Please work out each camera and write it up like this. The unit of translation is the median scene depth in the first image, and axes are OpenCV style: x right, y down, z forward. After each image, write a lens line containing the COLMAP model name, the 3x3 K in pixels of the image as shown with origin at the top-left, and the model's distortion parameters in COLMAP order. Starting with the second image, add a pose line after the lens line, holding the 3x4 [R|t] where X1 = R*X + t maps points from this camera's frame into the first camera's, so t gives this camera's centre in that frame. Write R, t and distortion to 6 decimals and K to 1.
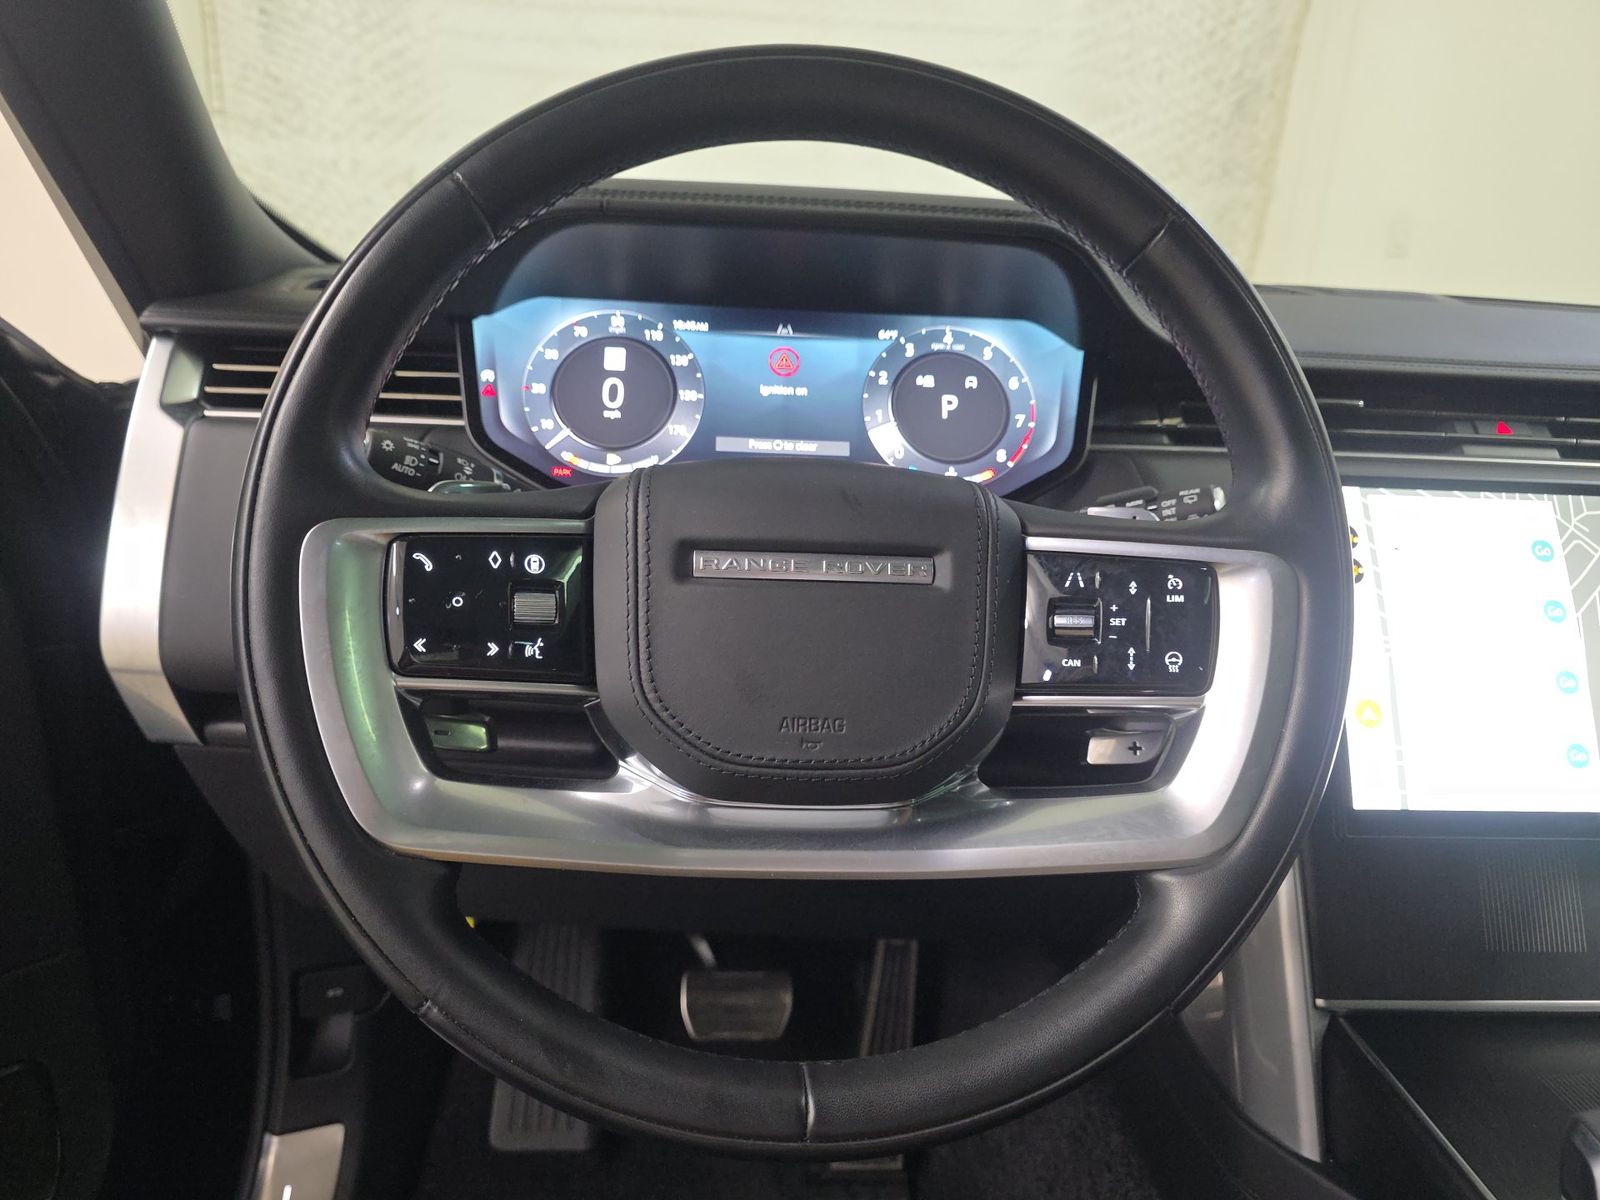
lens RADIAL K [[1136.1, 0, 799.8], [0, 1136.1, 553.9], [0, 0, 1]] dist [0.009886, 0.001511]
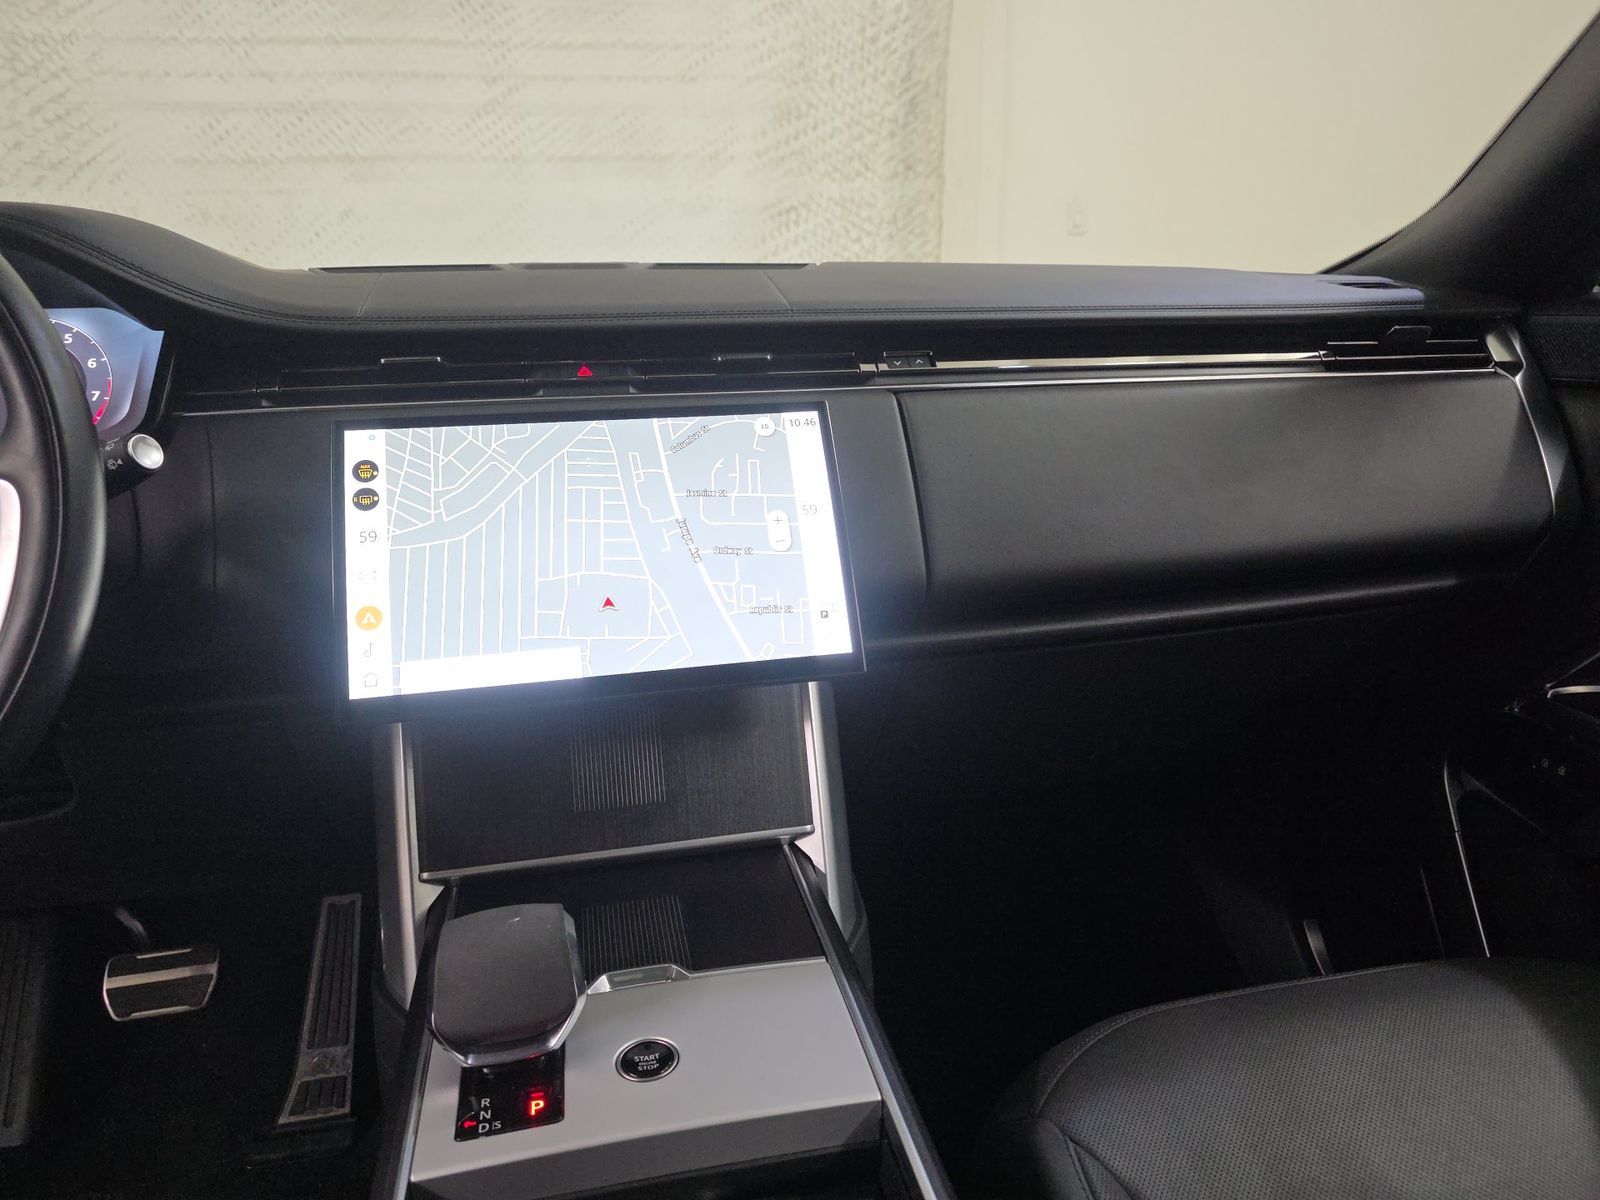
lens RADIAL K [[1127.8, 0, 799.6], [0, 1127.8, 536.2], [0, 0, 1]] dist [0.022357, 0.005996]
pose [[0.990519, -0.094551, 0.099658, 0.222943], [0.097021, 0.995077, -0.020230, 0.033077], [-0.097255, 0.029708, 0.994816, -0.055691]]
